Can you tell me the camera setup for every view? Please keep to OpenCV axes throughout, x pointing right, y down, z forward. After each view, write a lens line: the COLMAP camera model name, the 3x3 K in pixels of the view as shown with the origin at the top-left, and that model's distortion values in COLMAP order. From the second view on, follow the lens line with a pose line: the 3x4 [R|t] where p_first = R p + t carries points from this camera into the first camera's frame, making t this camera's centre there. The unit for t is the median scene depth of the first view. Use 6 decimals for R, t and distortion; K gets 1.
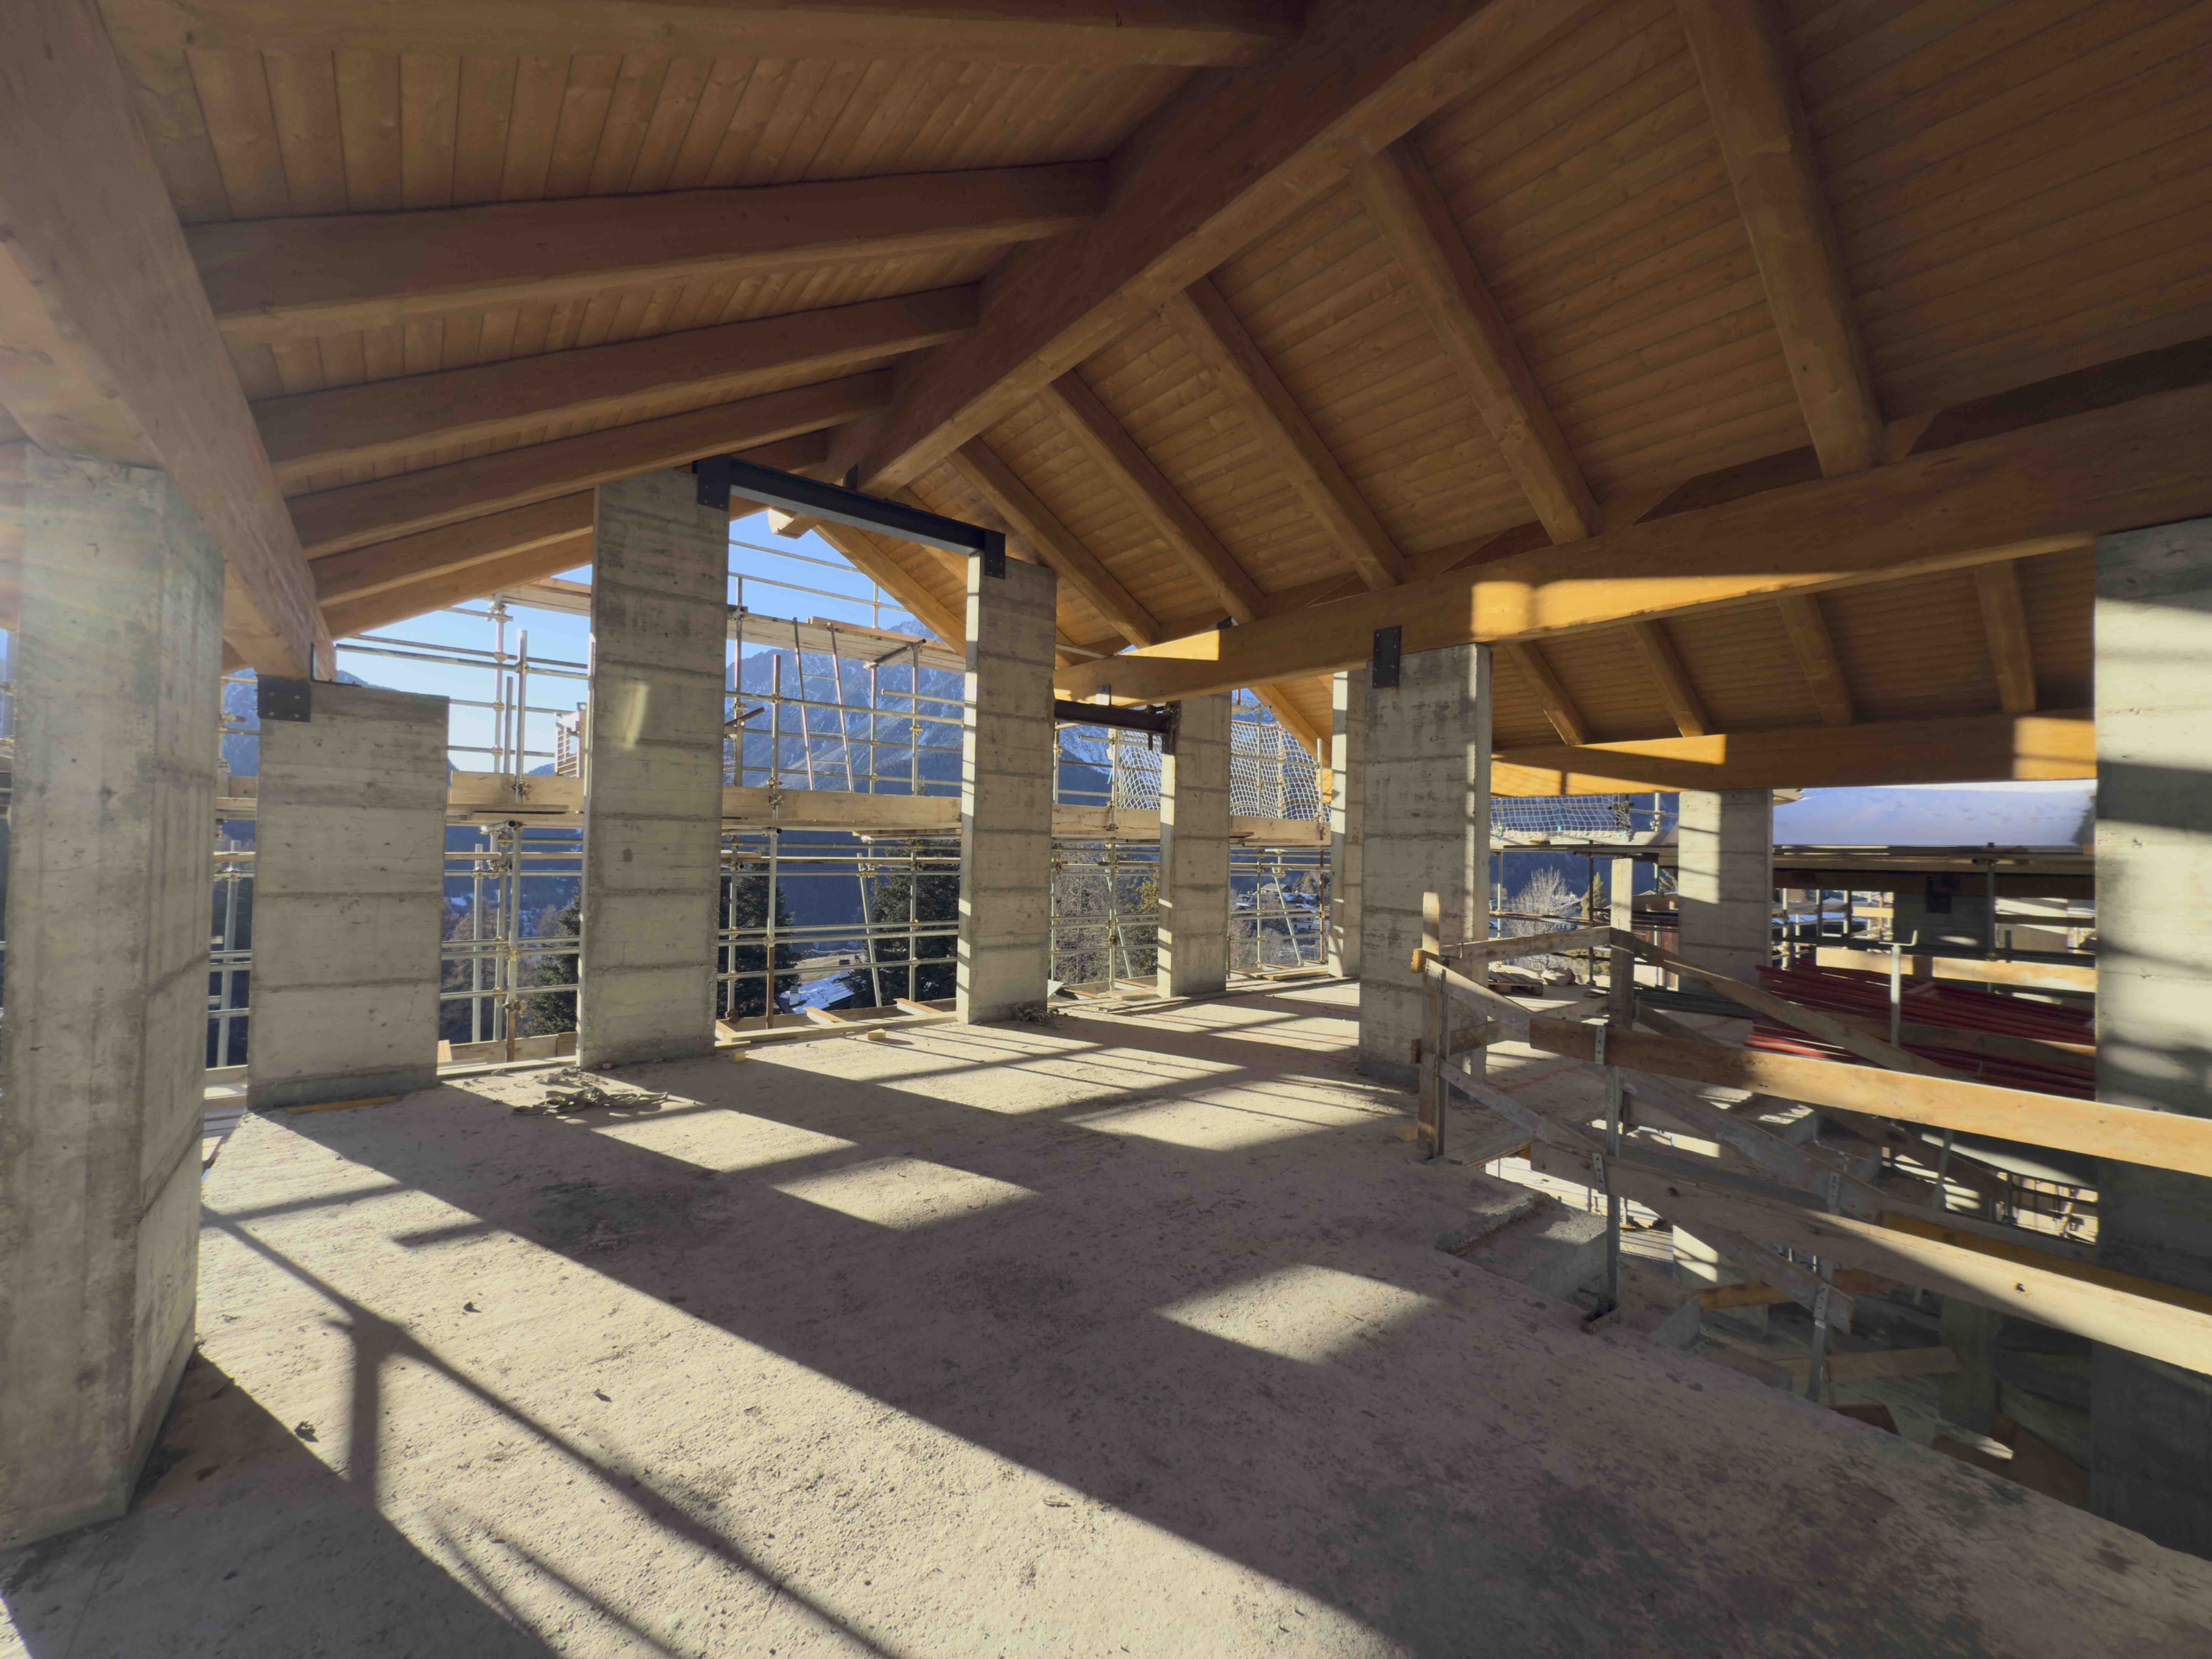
lens RADIAL K [[877.3, 0, 1111.9], [0, 877.3, 838.1], [0, 0, 1]] dist [-0.001202, -0.000217]
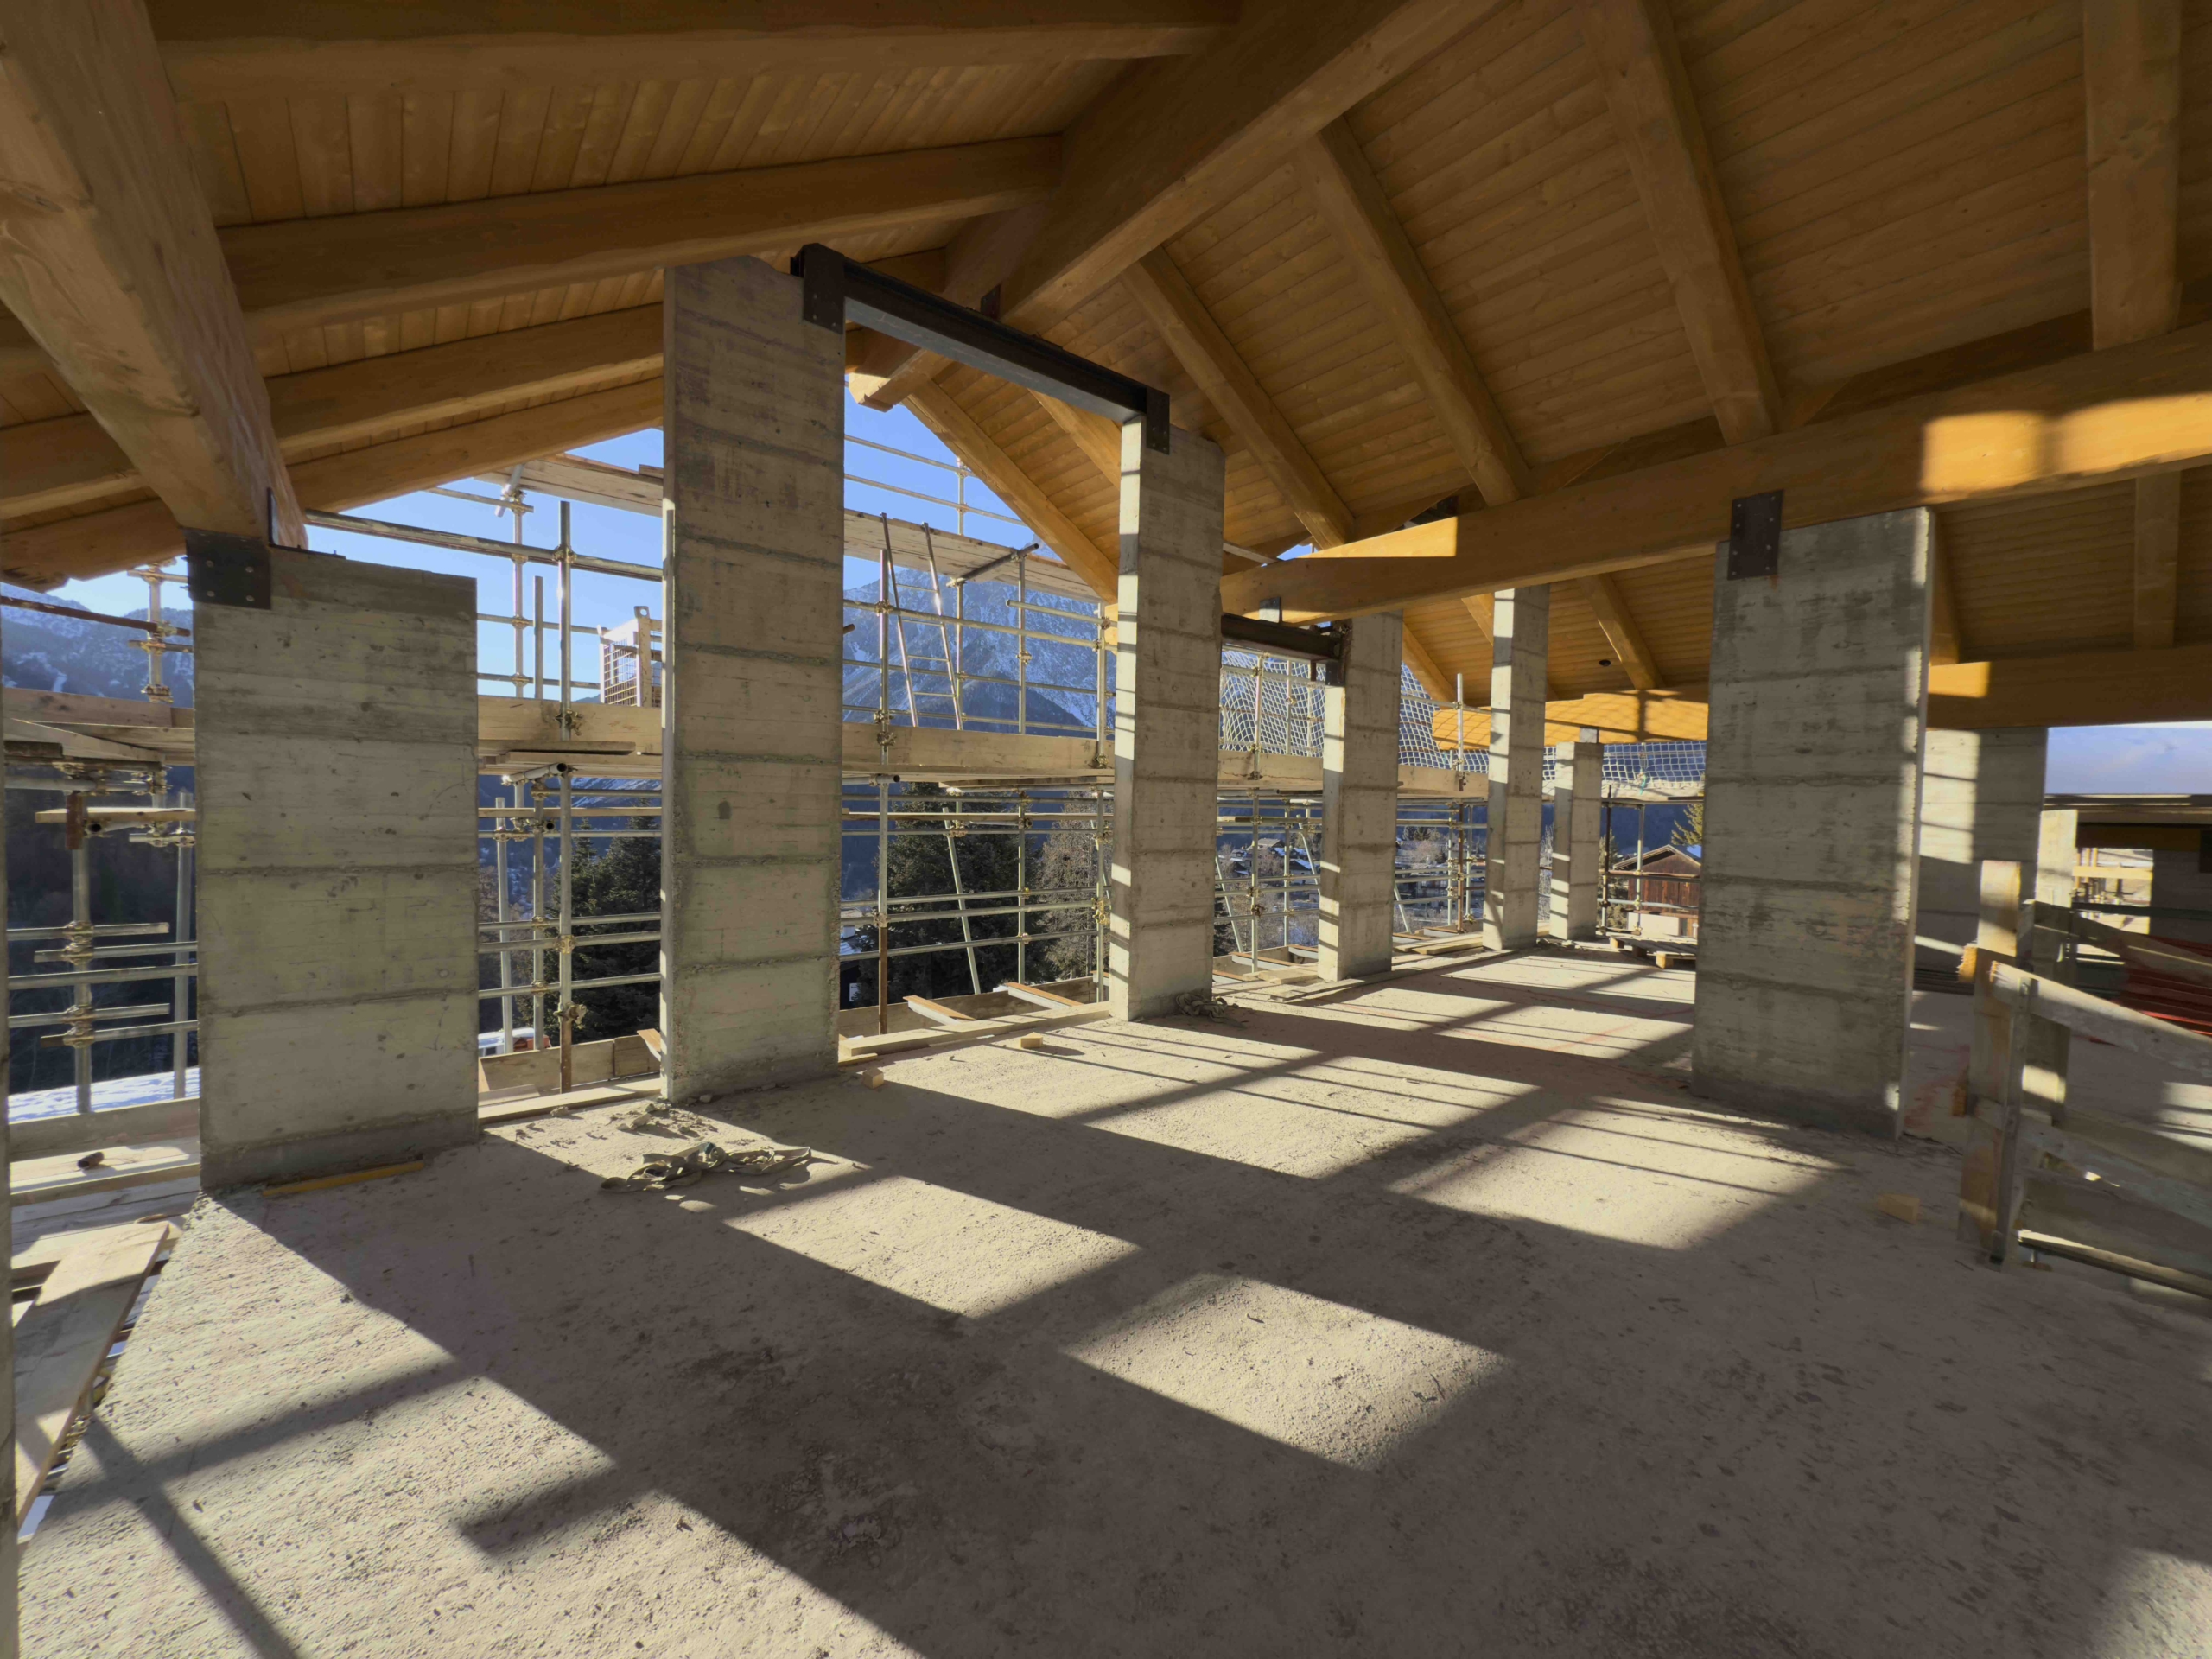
lens RADIAL K [[877.5, 0, 1107.5], [0, 877.5, 835.4], [0, 0, 1]] dist [-0.000372, 0.000183]
pose [[0.999967, -0.003902, 0.007093, -0.242613], [0.003562, 0.998872, 0.047350, 0.007263], [-0.007270, -0.047323, 0.998853, 0.274021]]
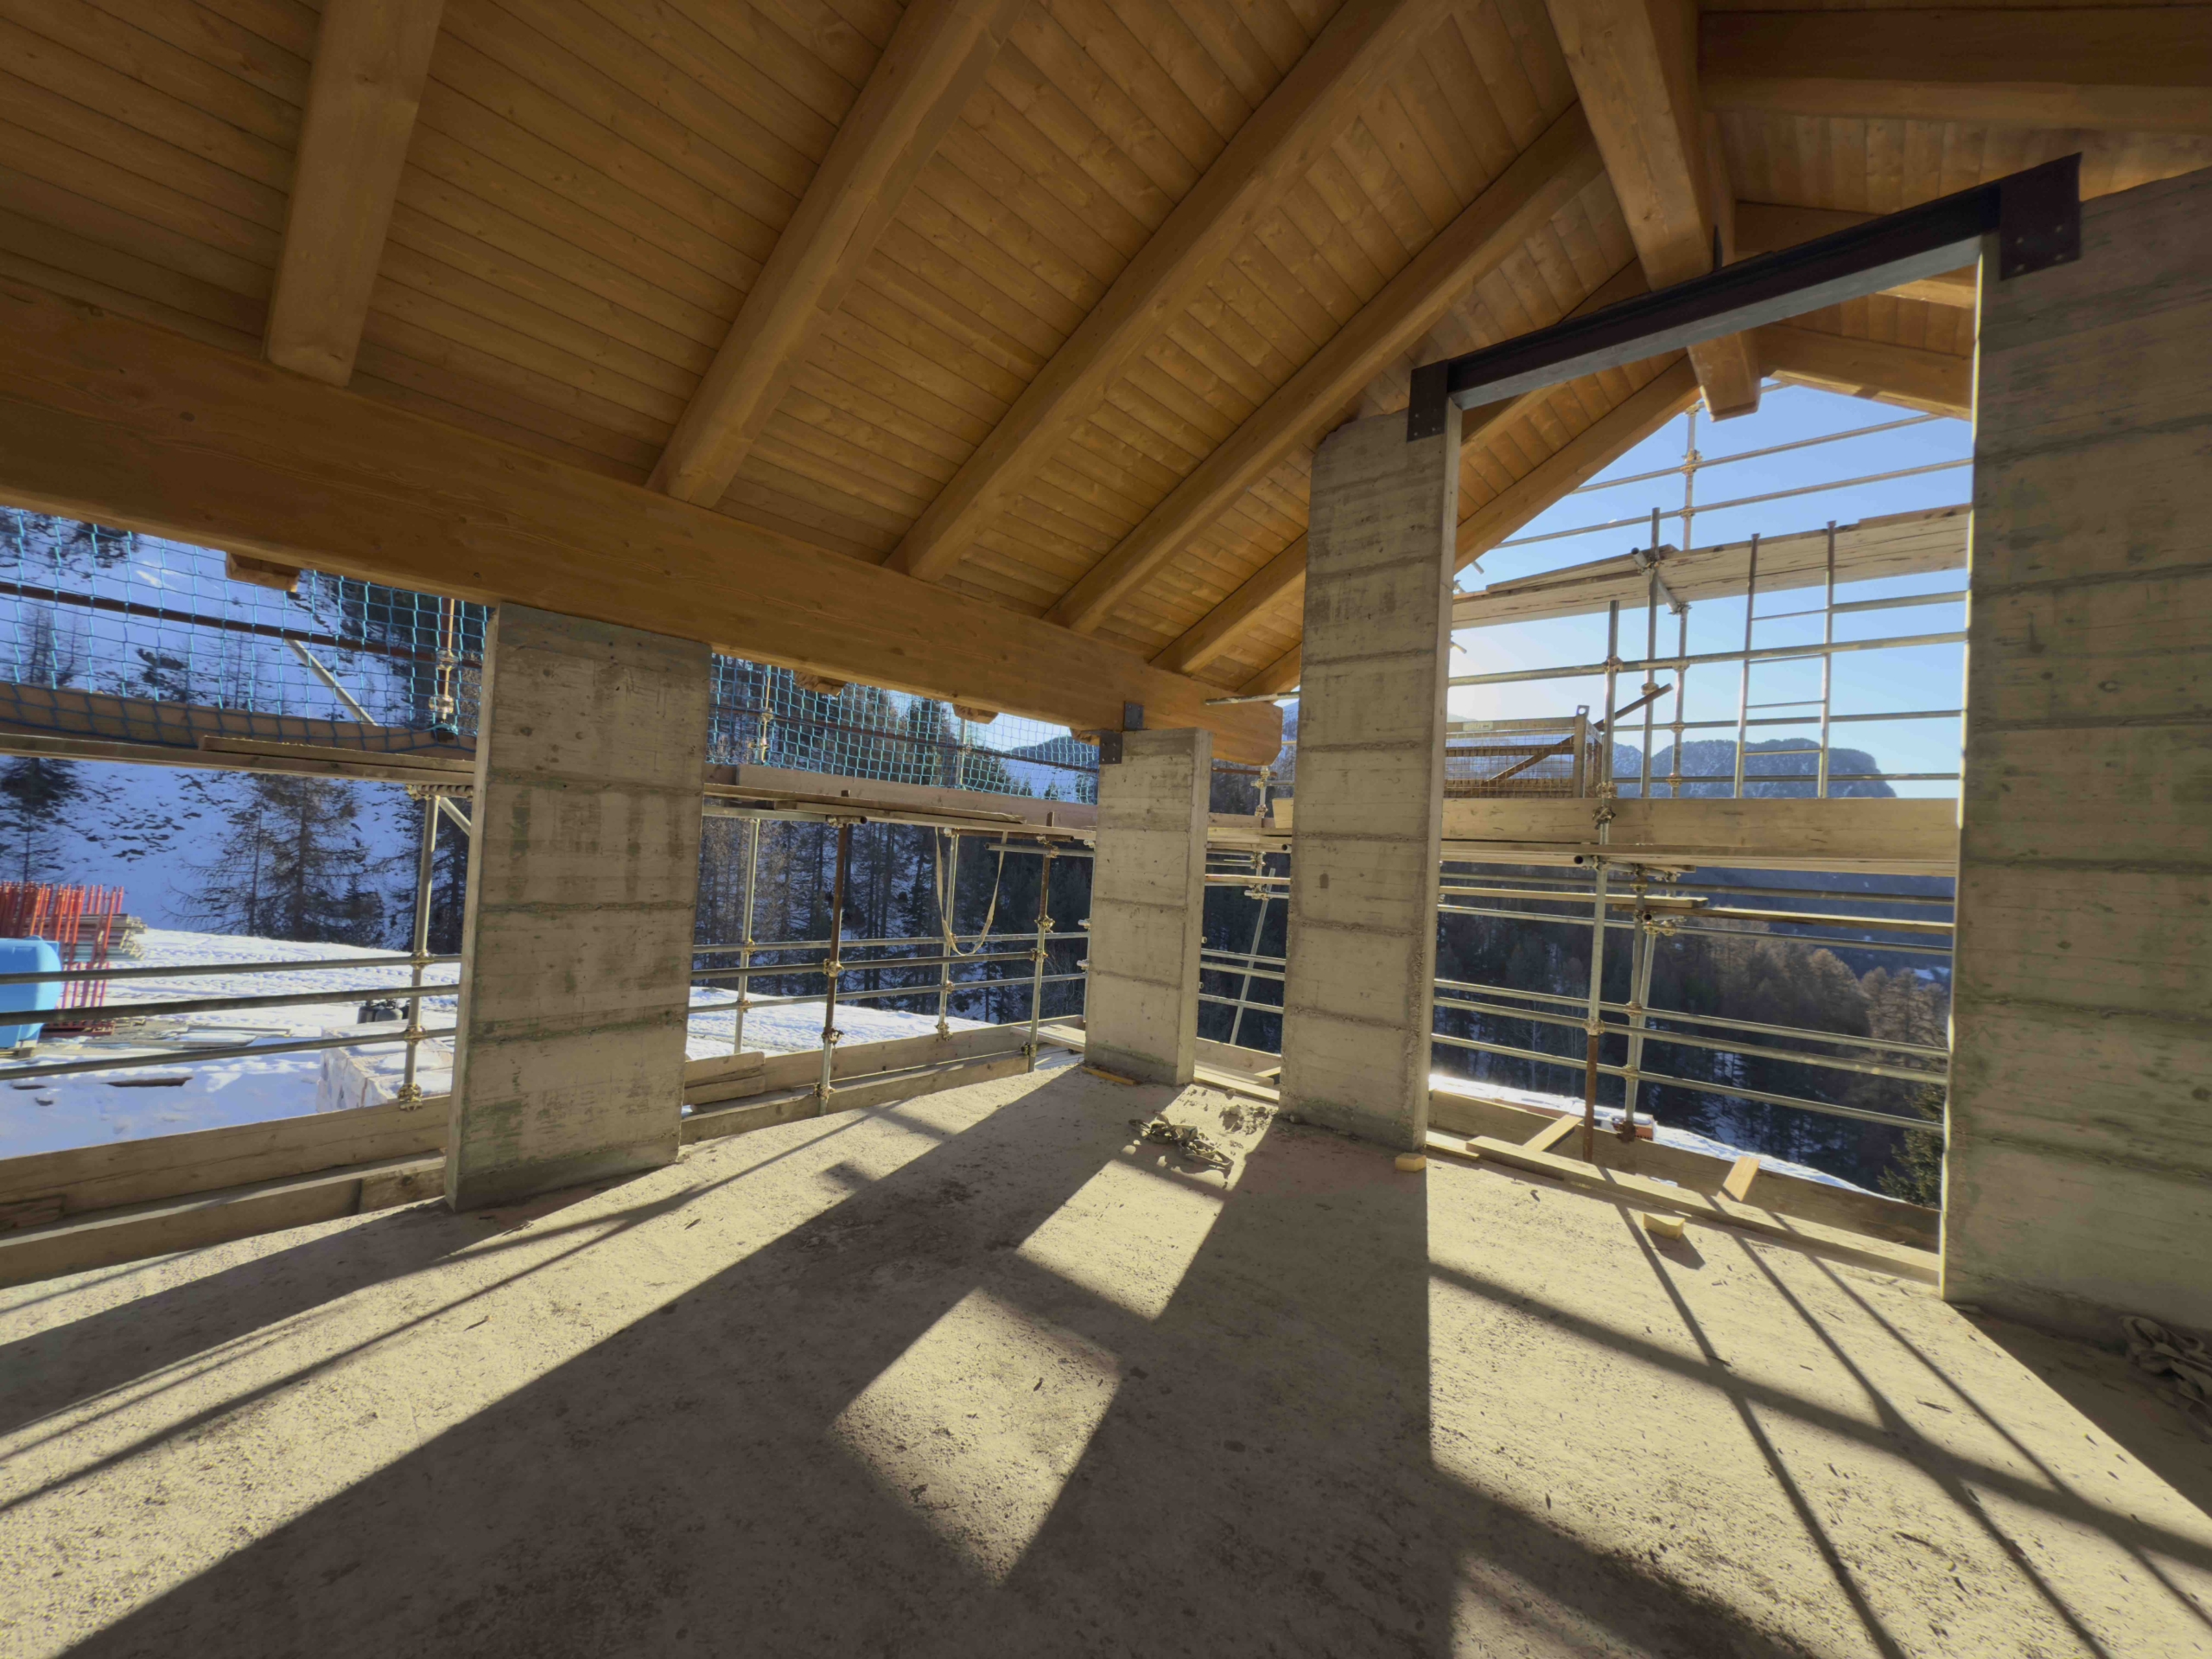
lens RADIAL K [[877.5, 0, 1107.5], [0, 877.5, 835.4], [0, 0, 1]] dist [-0.000372, 0.000183]
pose [[0.168445, -0.032018, -0.985191, 0.266986], [-0.041276, 0.998367, -0.039504, 0.017992], [0.984847, 0.047319, 0.166848, 0.648237]]
